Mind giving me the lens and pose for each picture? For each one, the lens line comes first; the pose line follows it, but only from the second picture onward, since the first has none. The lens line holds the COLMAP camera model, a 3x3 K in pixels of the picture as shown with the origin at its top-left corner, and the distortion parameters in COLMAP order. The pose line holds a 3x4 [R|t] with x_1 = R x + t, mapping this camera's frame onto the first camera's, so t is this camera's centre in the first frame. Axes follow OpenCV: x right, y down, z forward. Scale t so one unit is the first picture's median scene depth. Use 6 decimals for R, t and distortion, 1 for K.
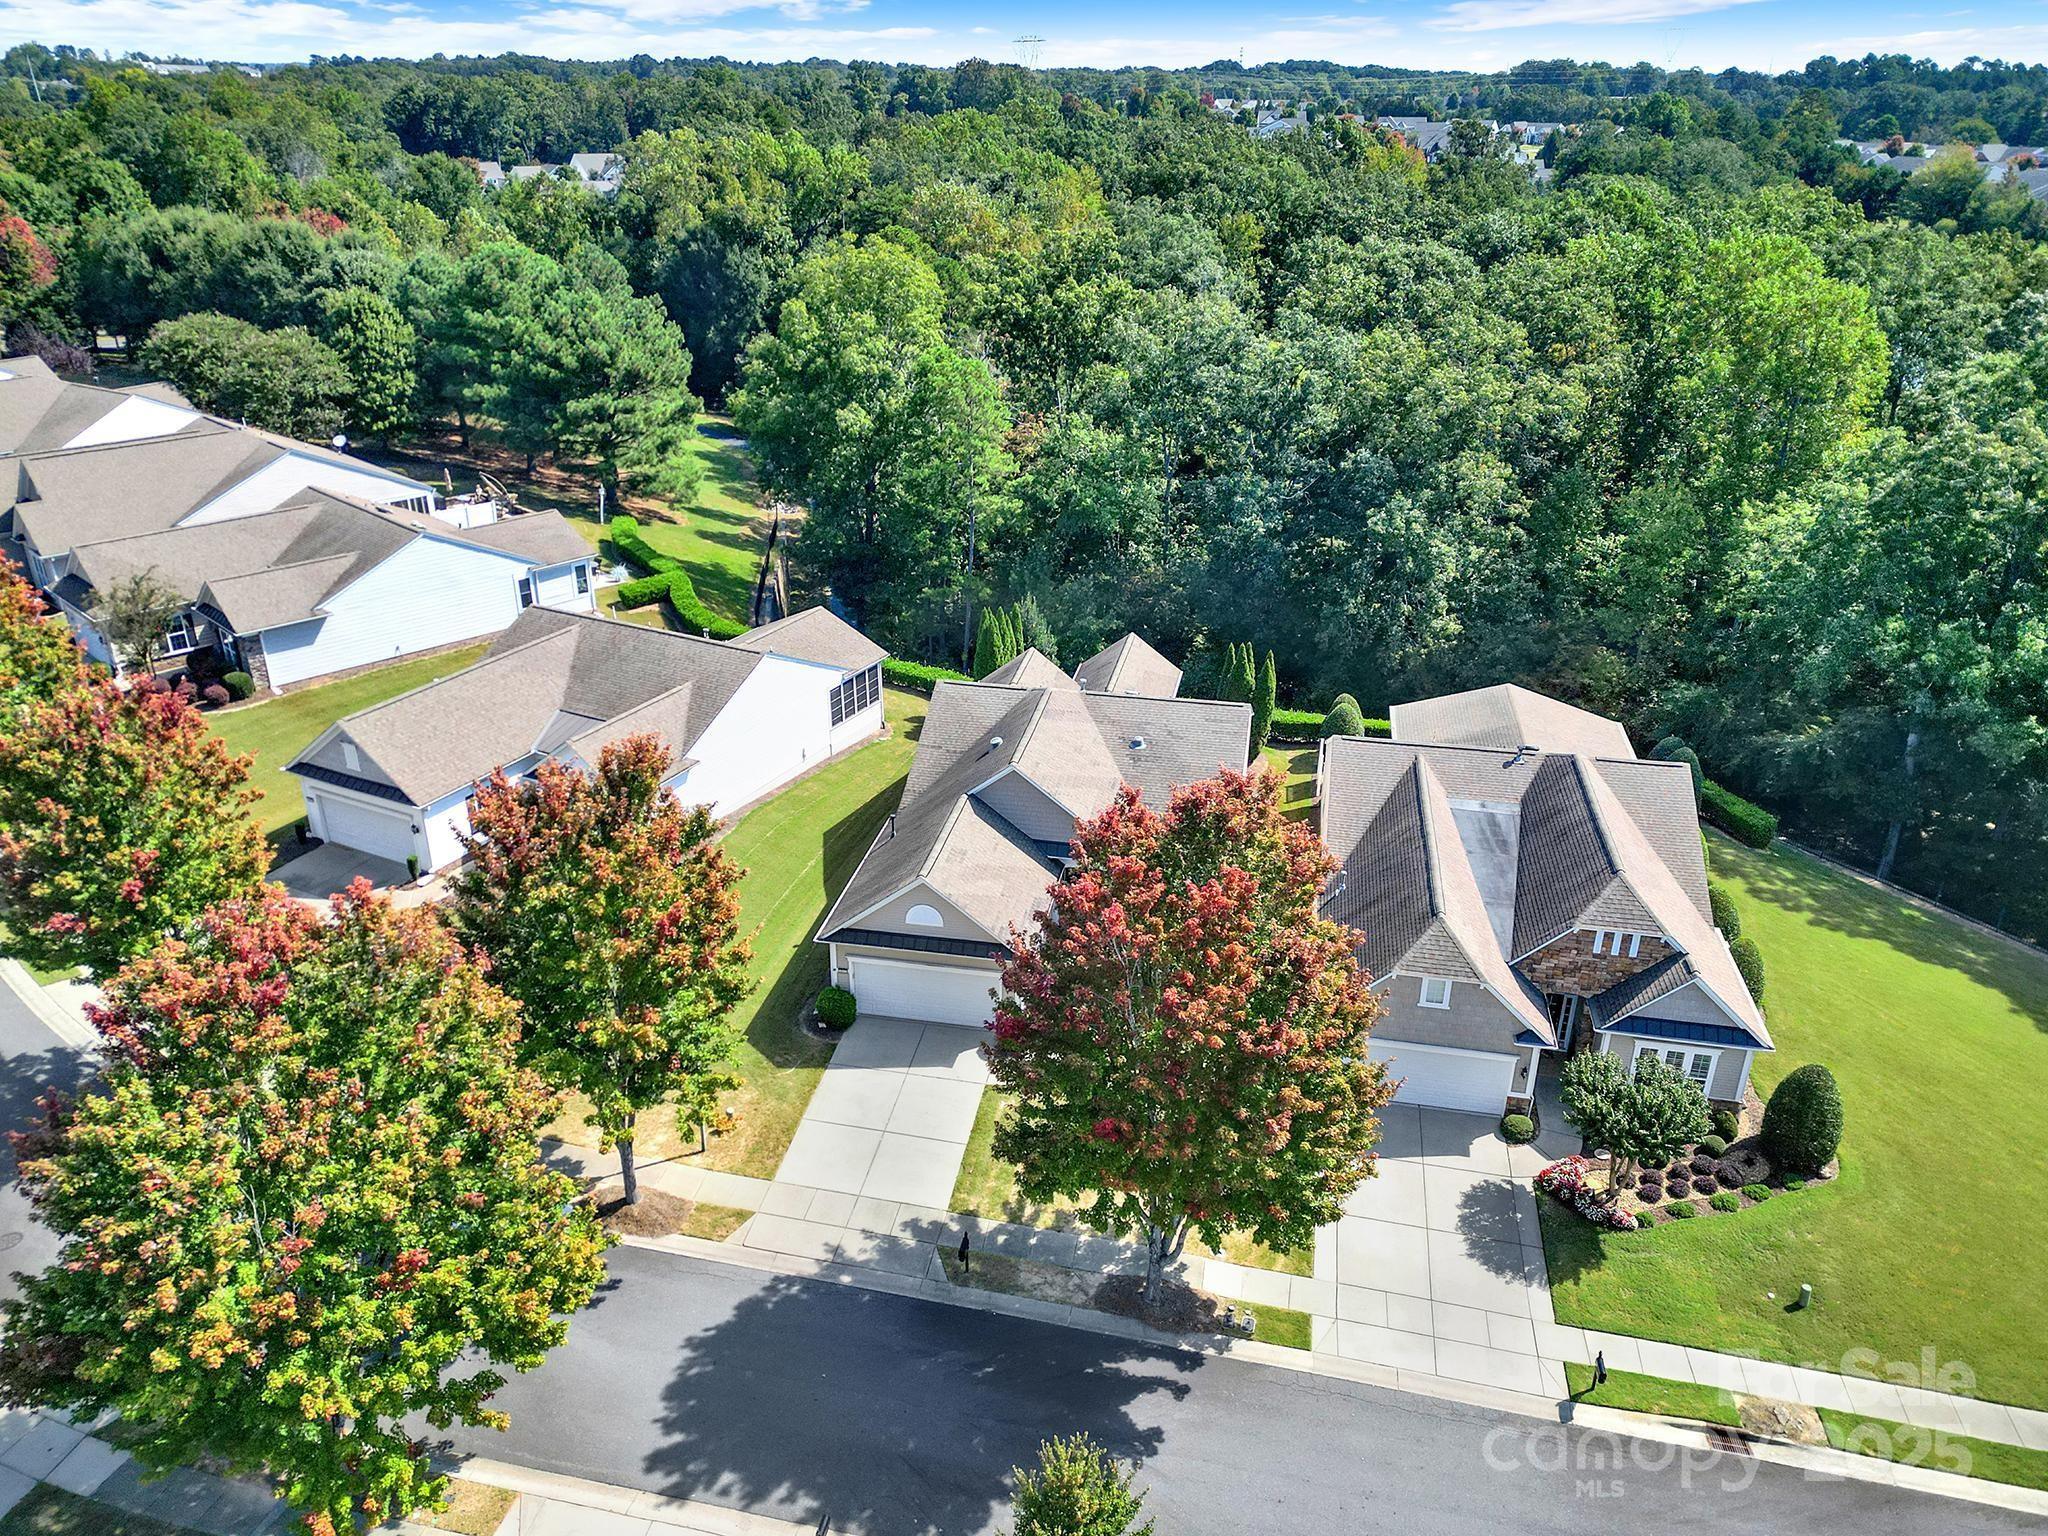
lens RADIAL K [[1445.5, 0, 1024.0], [0, 1445.5, 768.0], [0, 0, 1]] dist [0.063917, -0.065502]
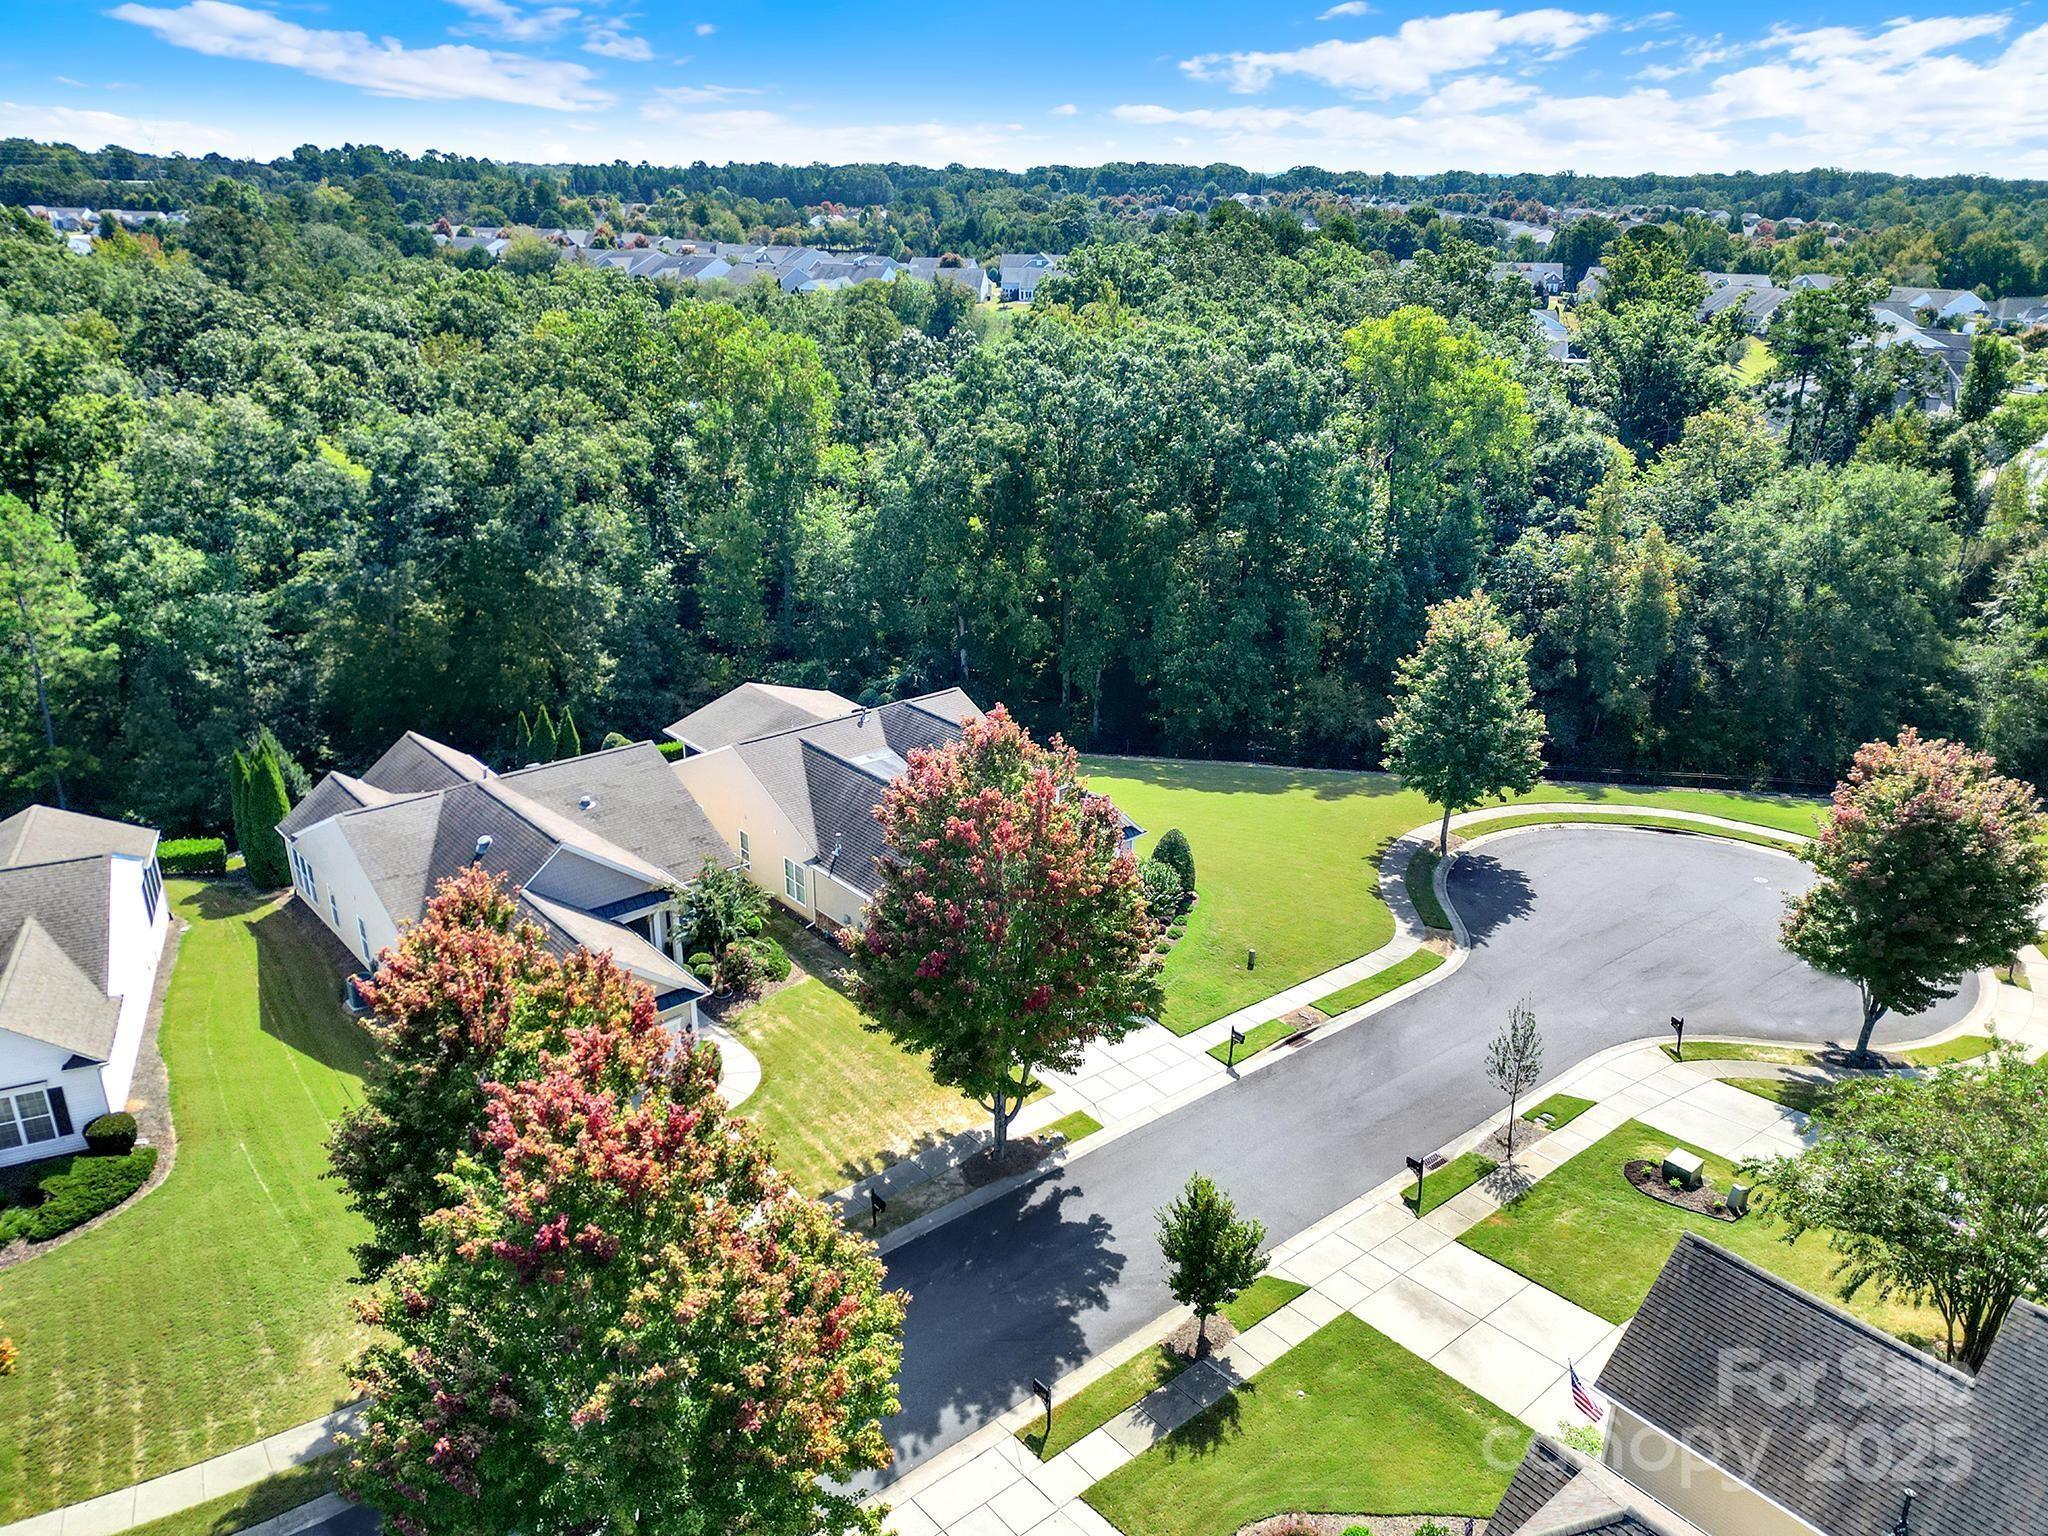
lens RADIAL K [[1483.4, 0, 1020.8], [0, 1483.4, 694.9], [0, 0, 1]] dist [0.056537, -0.043605]
pose [[0.616546, -0.248097, 0.747208, -0.712603], [0.320497, 0.945948, 0.049632, -0.061194], [-0.719133, 0.208877, 0.662735, 0.065092]]
